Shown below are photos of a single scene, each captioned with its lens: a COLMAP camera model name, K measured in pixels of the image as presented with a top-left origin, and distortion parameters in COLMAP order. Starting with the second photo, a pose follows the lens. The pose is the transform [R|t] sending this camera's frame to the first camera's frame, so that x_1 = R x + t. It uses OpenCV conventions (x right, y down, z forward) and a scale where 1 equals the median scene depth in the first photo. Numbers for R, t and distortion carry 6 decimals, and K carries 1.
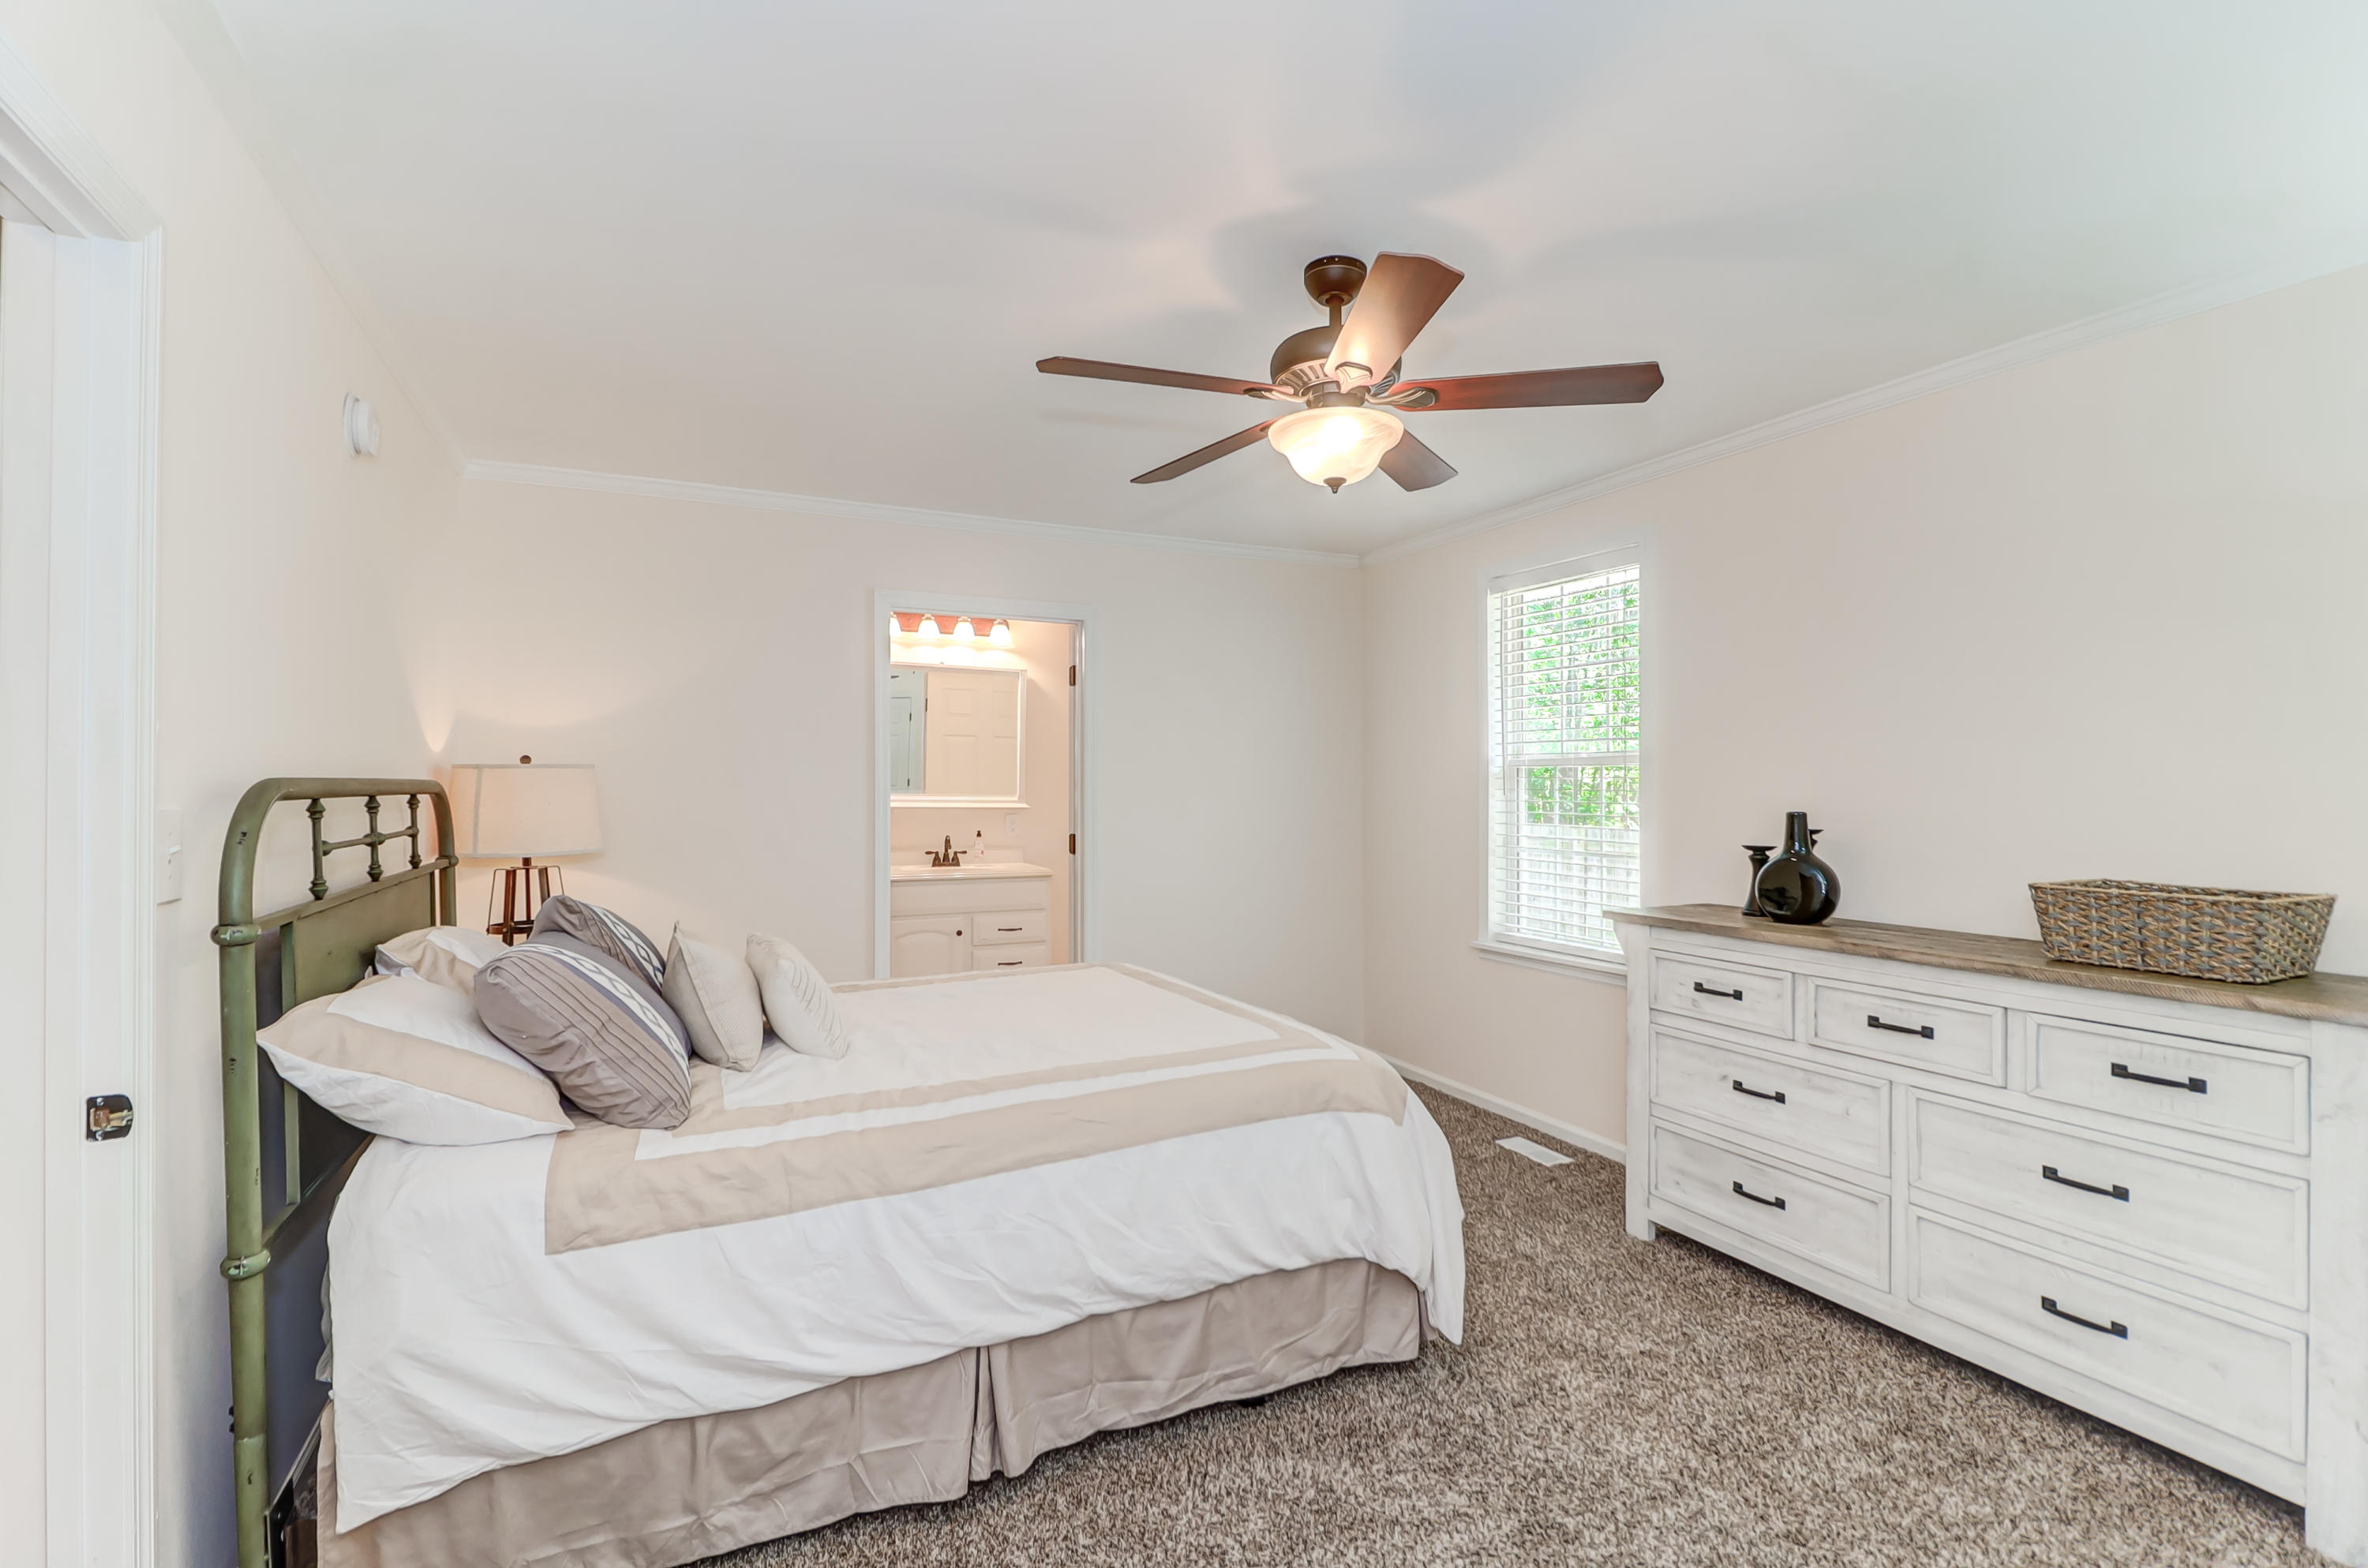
lens RADIAL K [[1083.1, 0, 1193.2], [0, 1083.1, 777.3], [0, 0, 1]] dist [0.022218, -0.014400]
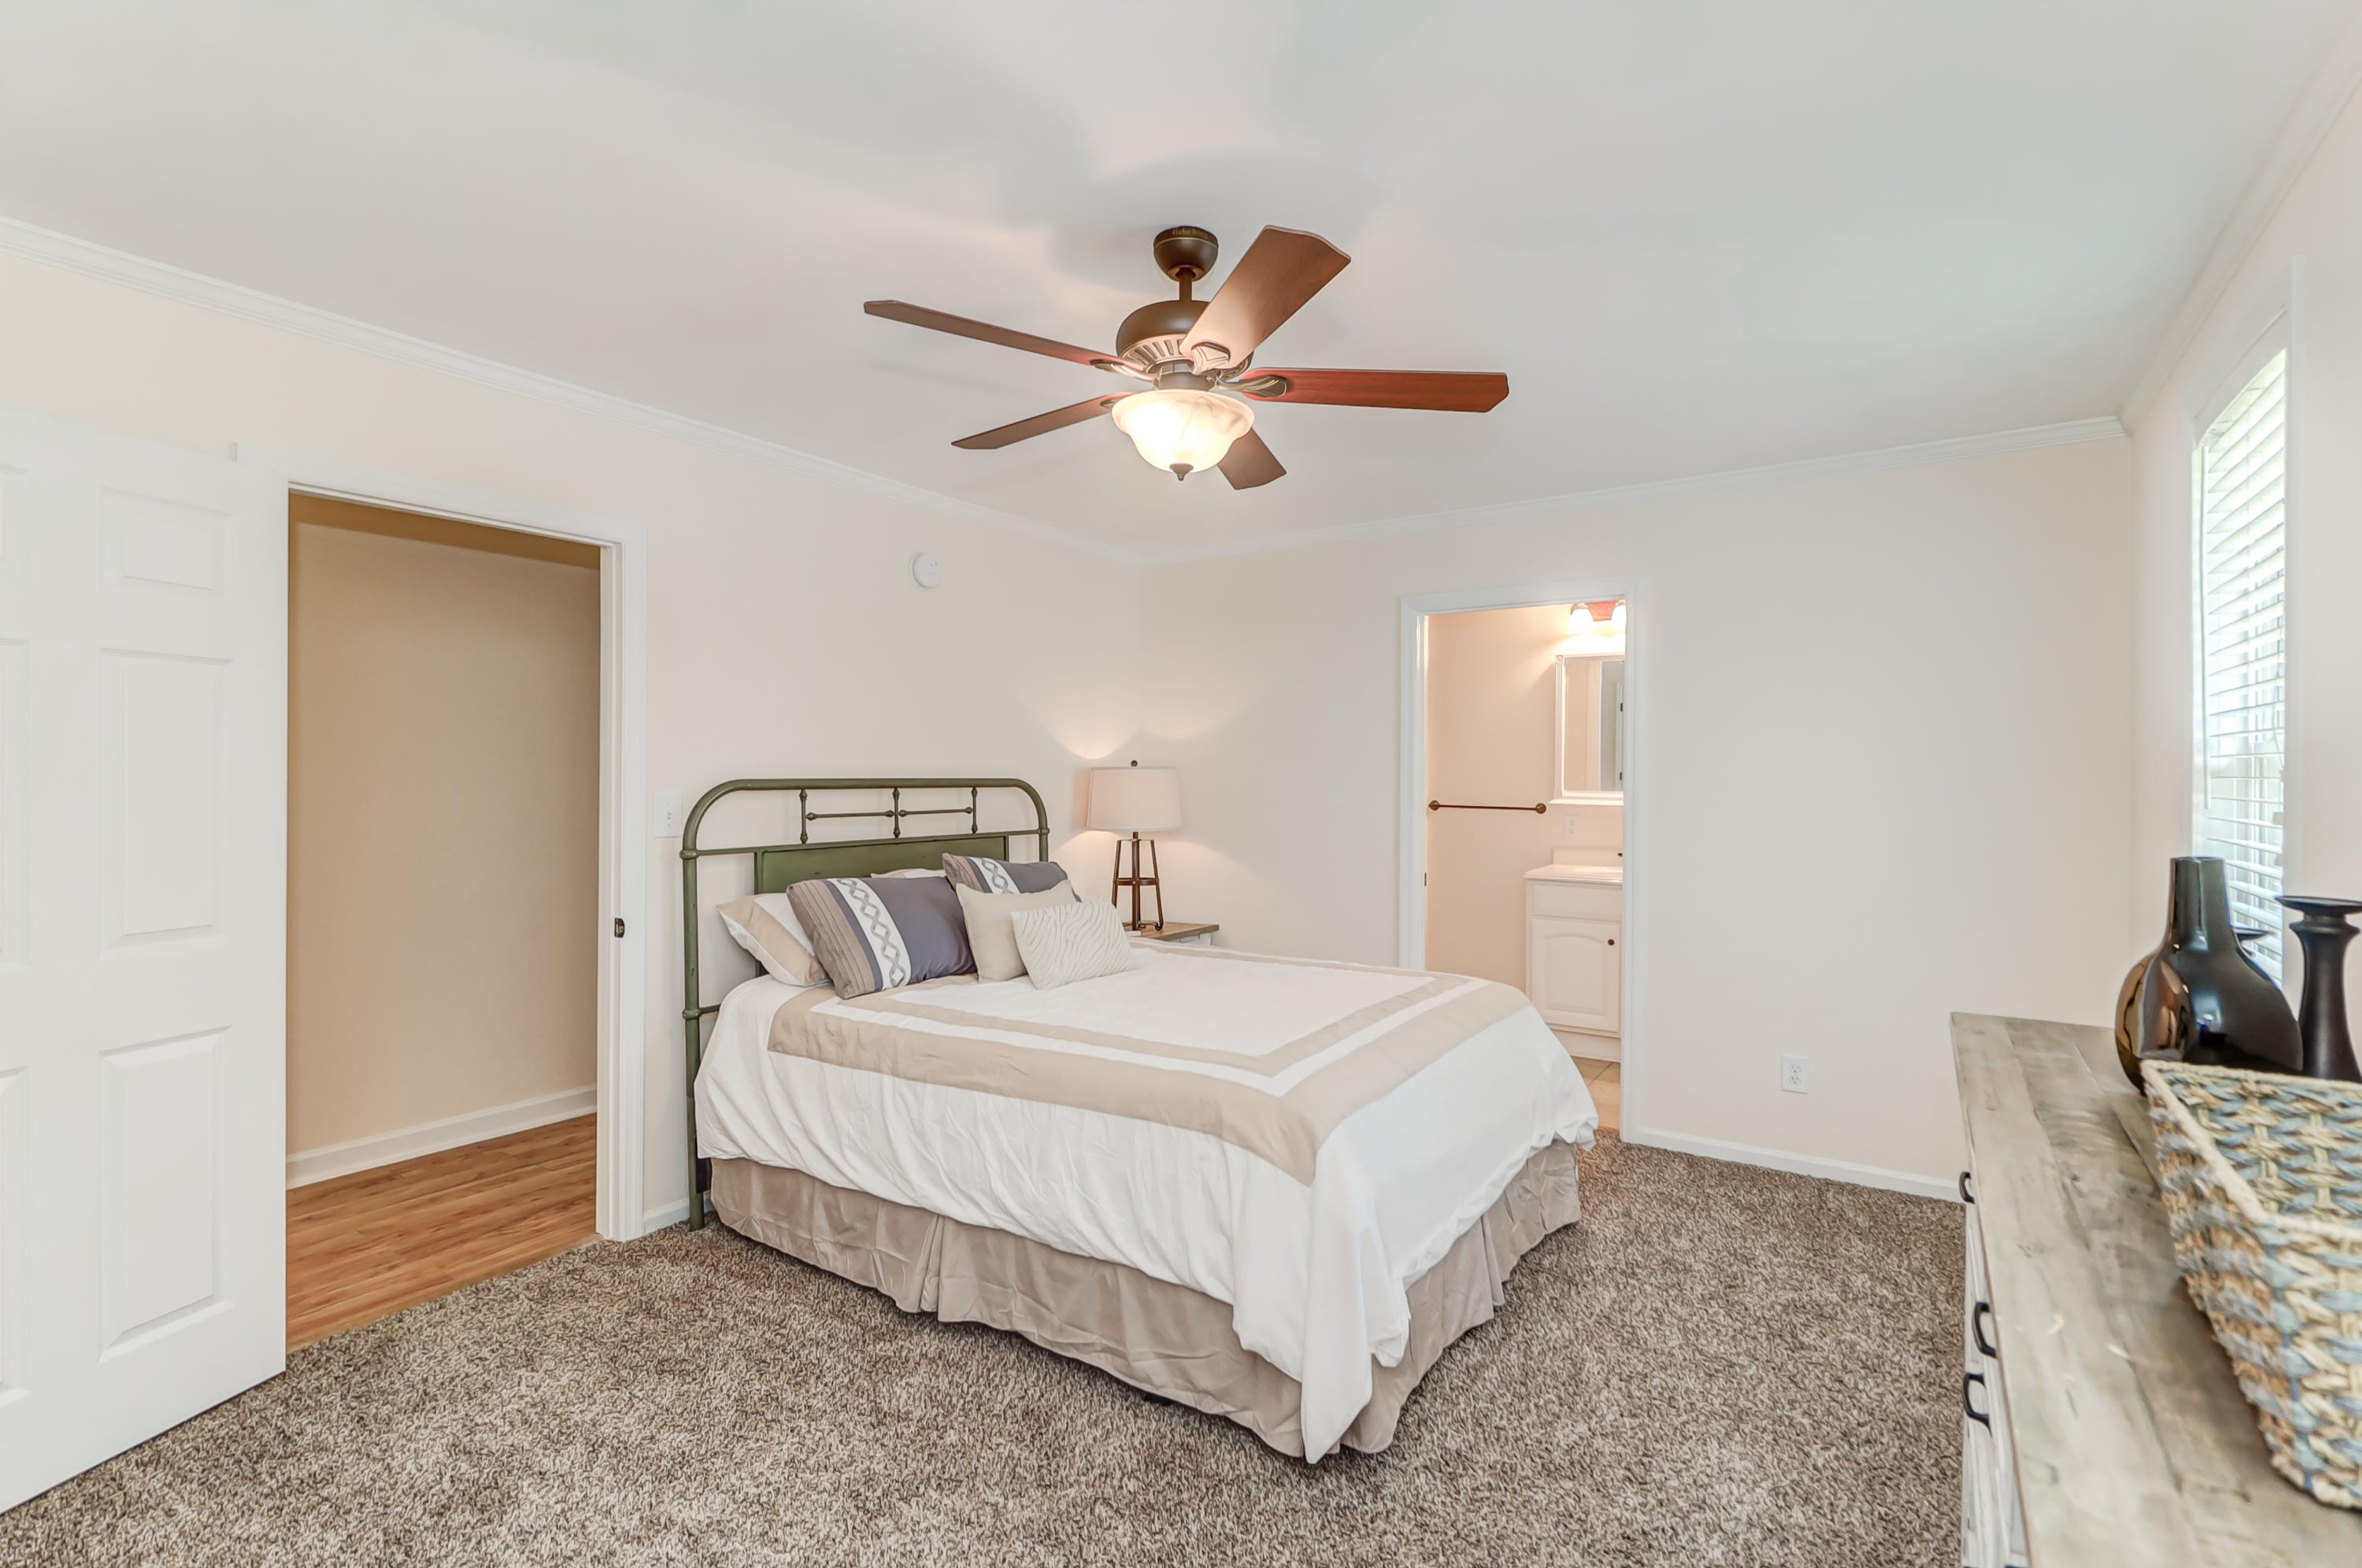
lens RADIAL K [[1080.3, 0, 1190.2], [0, 1080.3, 777.3], [0, 0, 1]] dist [0.022218, -0.014400]
pose [[0.511342, 0.003562, -0.859370, 0.907893], [0.002425, 0.999981, 0.005588, -0.008188], [0.859374, -0.004941, 0.511324, 0.497717]]
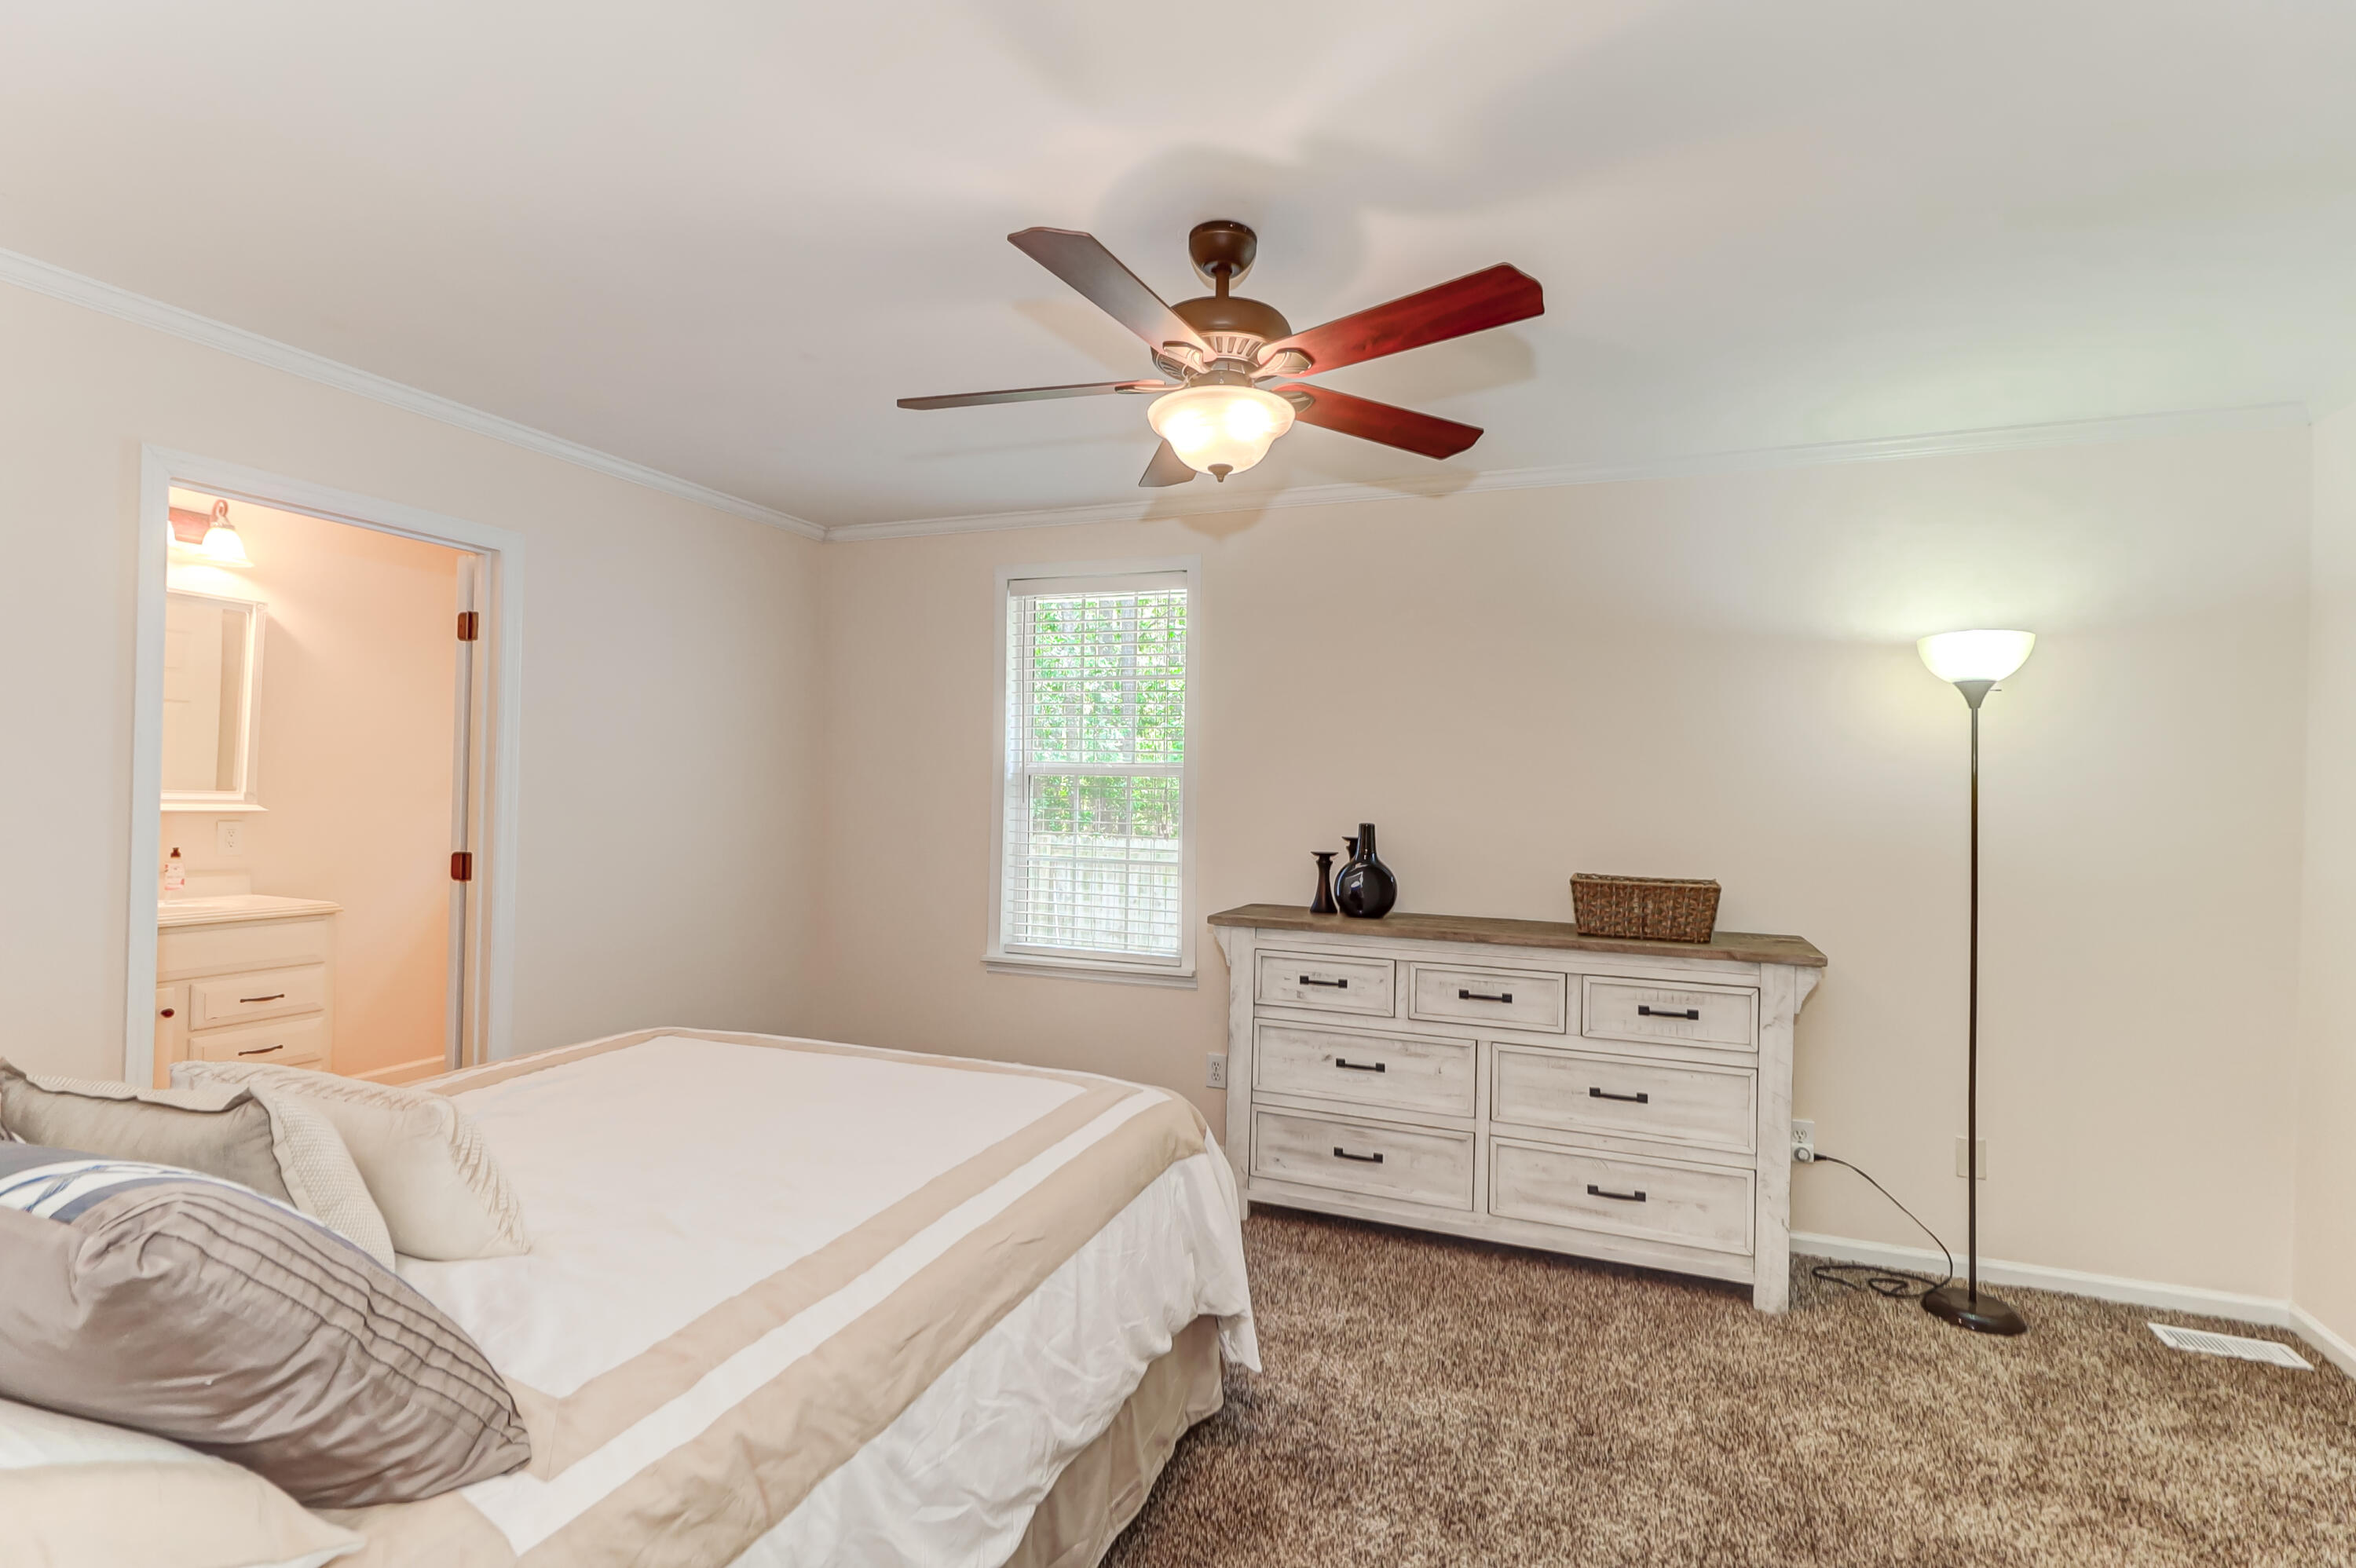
lens RADIAL K [[1080.8, 0, 1187.3], [0, 1080.8, 776.3], [0, 0, 1]] dist [0.024193, -0.015686]
pose [[0.738270, 0.024907, 0.674045, -0.478301], [-0.025847, 0.999629, -0.008628, -0.005642], [-0.674010, -0.011052, 0.738640, 0.325900]]
